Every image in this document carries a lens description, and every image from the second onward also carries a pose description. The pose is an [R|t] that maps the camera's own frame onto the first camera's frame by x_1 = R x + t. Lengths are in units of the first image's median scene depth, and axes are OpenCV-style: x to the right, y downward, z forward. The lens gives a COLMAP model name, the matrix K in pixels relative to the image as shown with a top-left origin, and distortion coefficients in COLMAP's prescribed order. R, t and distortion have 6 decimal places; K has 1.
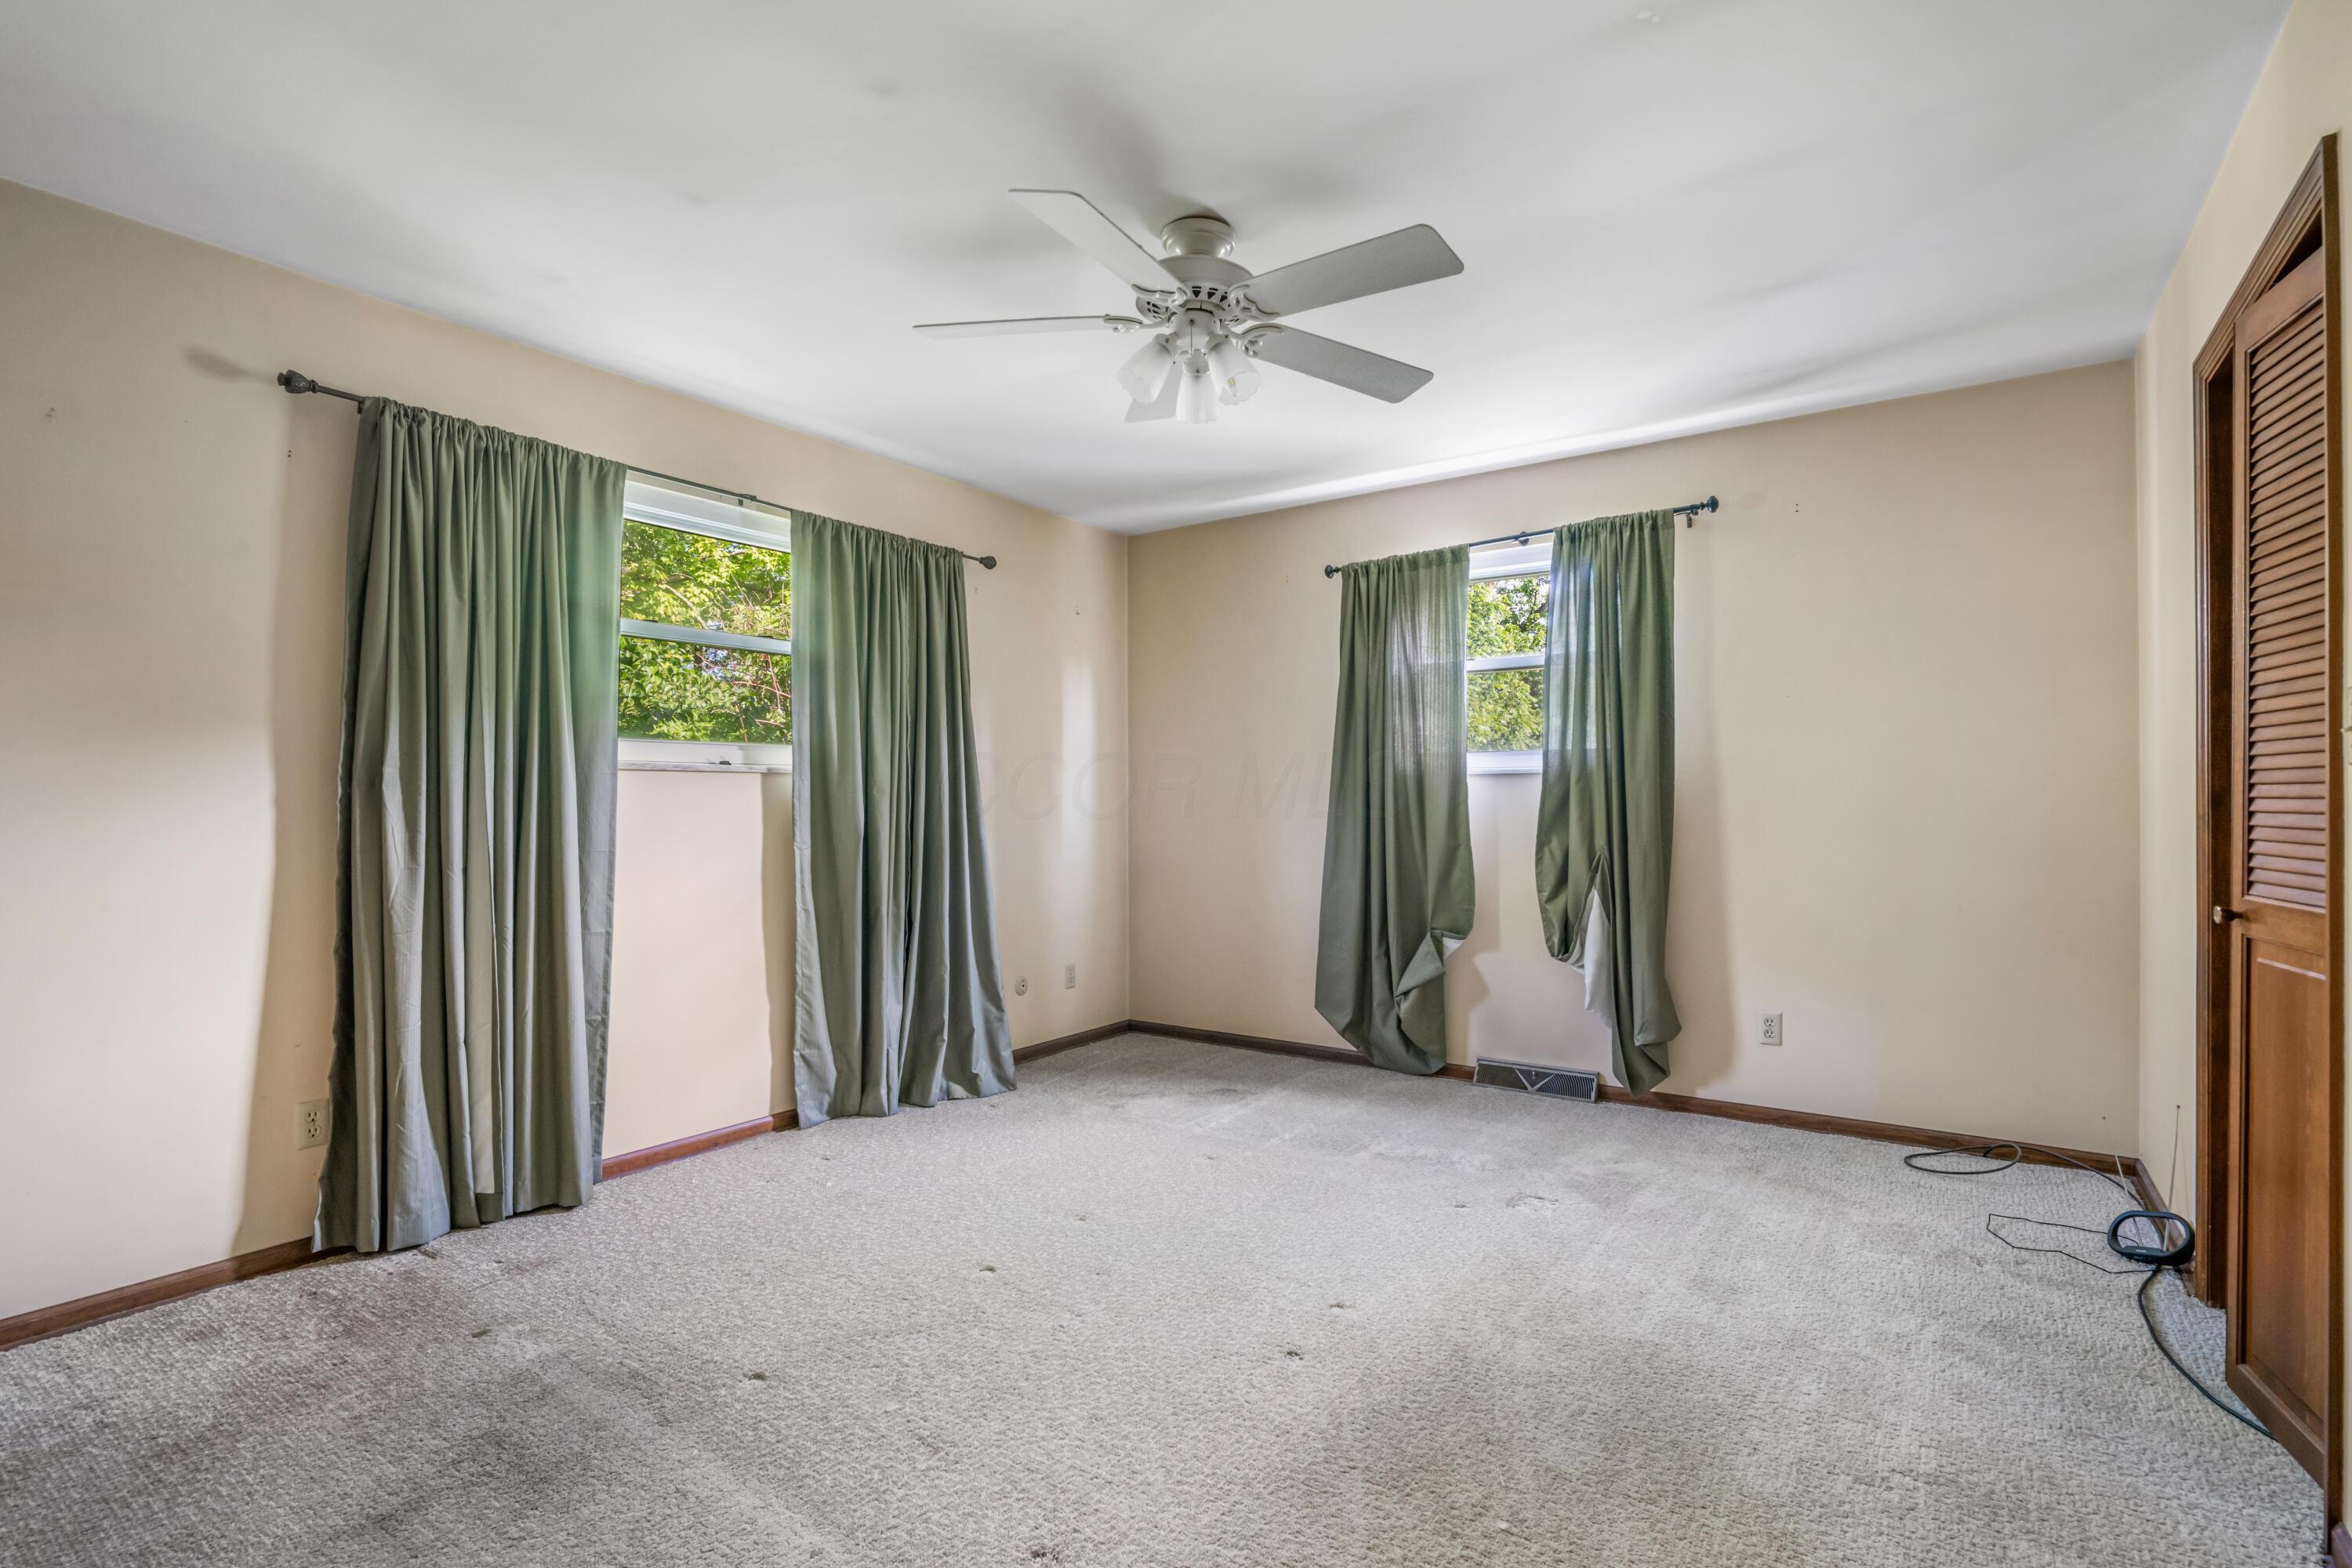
lens RADIAL K [[1099.3, 0, 1175.0], [0, 1099.3, 803.2], [0, 0, 1]] dist [-0.000646, 0.000016]
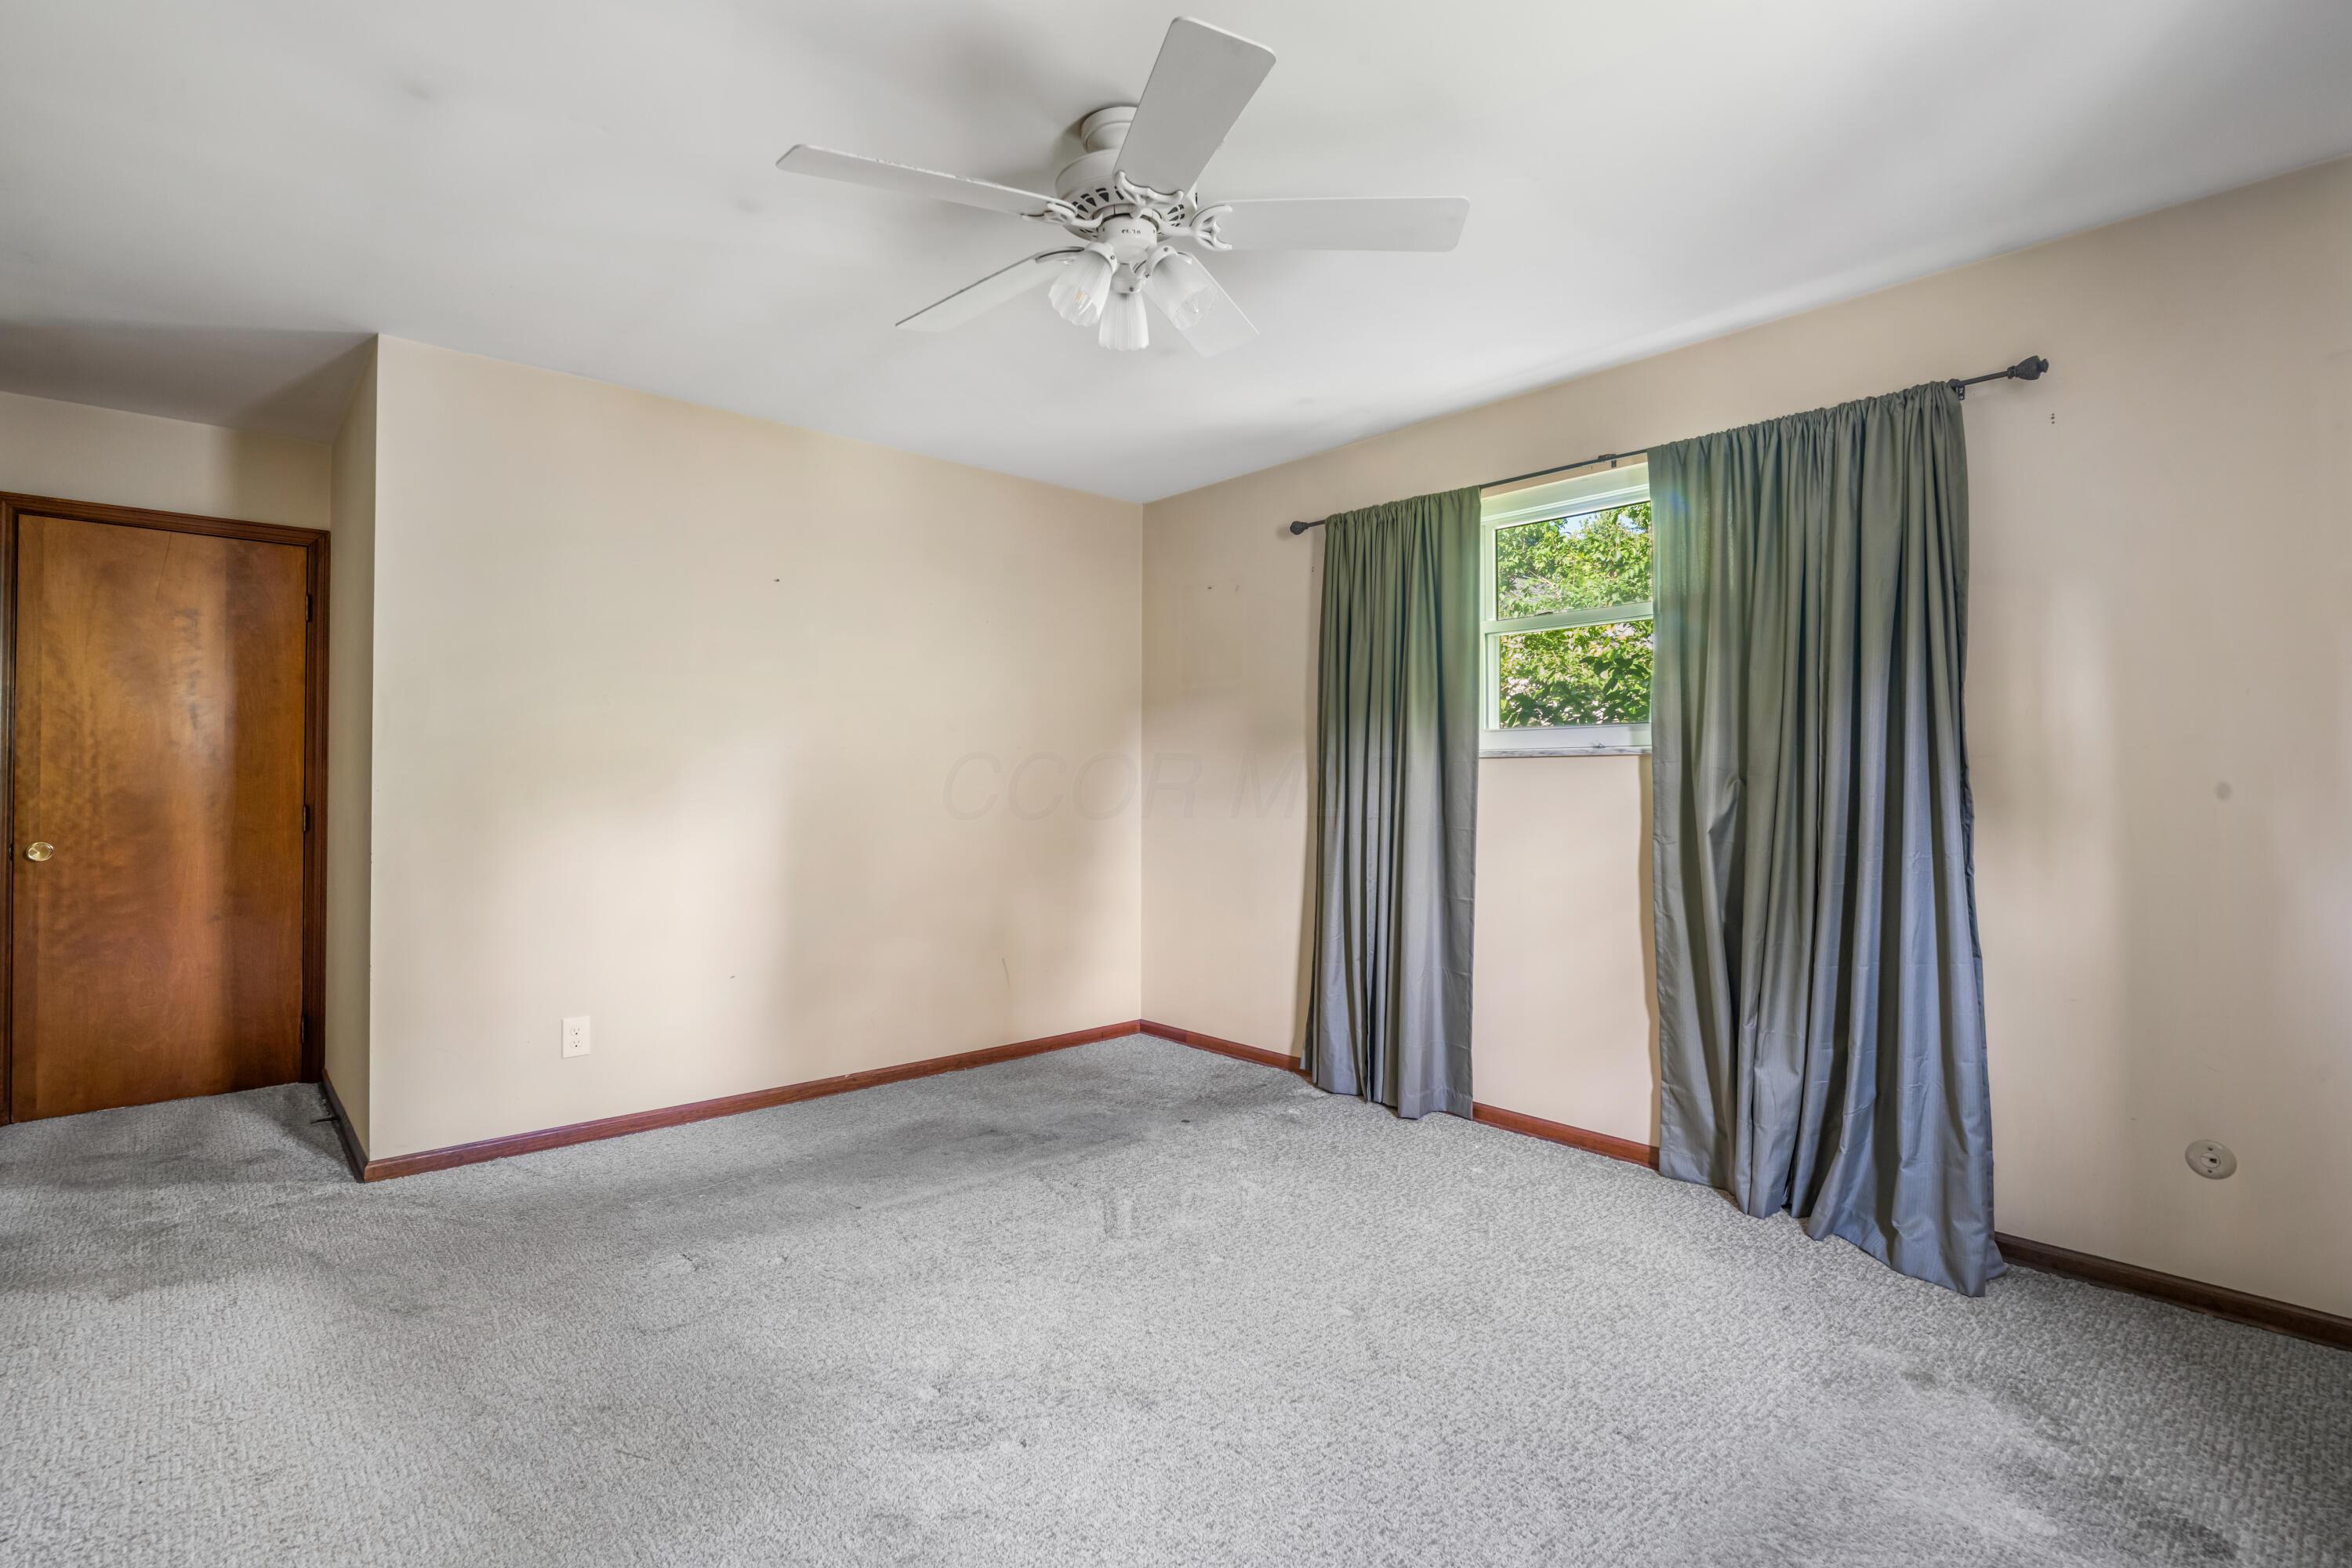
lens RADIAL K [[1136.4, 0, 1176.0], [0, 1136.4, 784.0], [0, 0, 1]] dist [-0.001095, -0.000159]
pose [[-0.229929, -0.002419, -0.973204, 0.606518], [-0.004612, 0.999988, -0.001396, -0.001655], [0.973197, 0.004168, -0.229937, 0.848475]]
